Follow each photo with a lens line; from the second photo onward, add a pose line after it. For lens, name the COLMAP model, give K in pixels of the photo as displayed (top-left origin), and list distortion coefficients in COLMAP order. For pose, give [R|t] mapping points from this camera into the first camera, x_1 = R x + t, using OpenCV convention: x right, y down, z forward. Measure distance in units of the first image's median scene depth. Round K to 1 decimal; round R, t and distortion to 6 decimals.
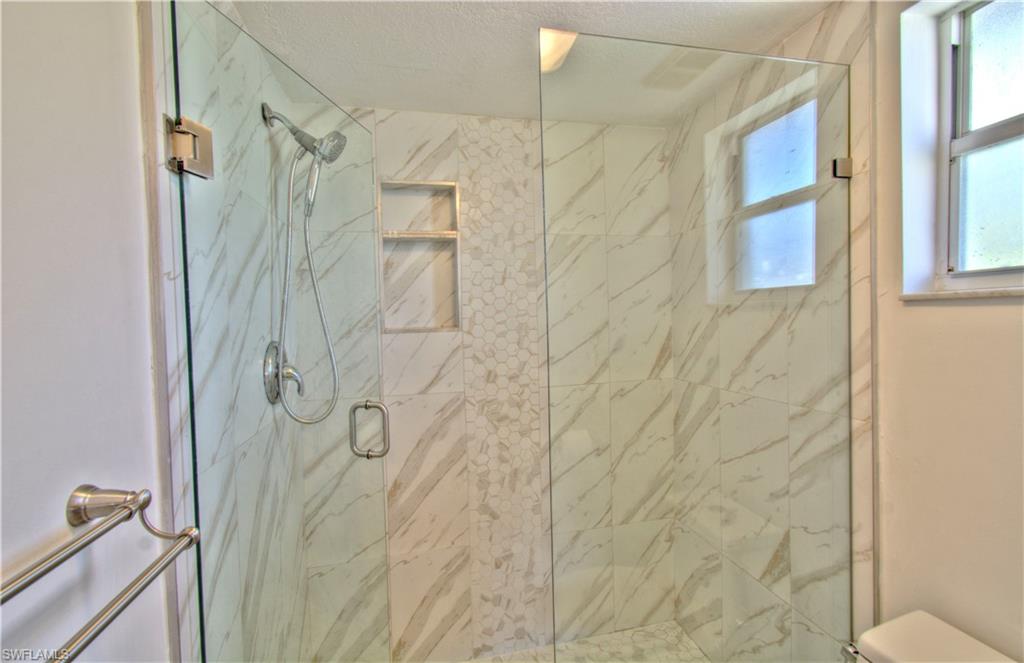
lens RADIAL K [[439.6, 0, 512.5], [0, 439.6, 332.0], [0, 0, 1]] dist [-0.000832, 0.002954]
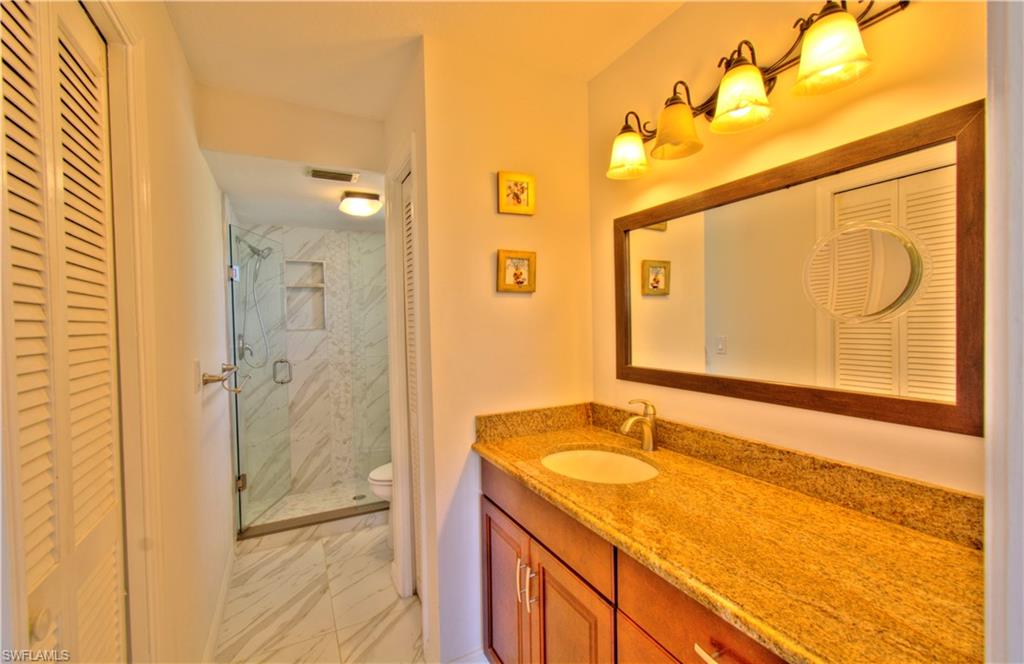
lens RADIAL K [[439.6, 0, 510.7], [0, 439.6, 333.0], [0, 0, 1]] dist [-0.000832, 0.002954]
pose [[0.966518, 0.001233, 0.256596, 0.199997], [0.000609, 0.999975, -0.007100, 0.025089], [-0.256598, 0.007019, 0.966493, -1.280137]]
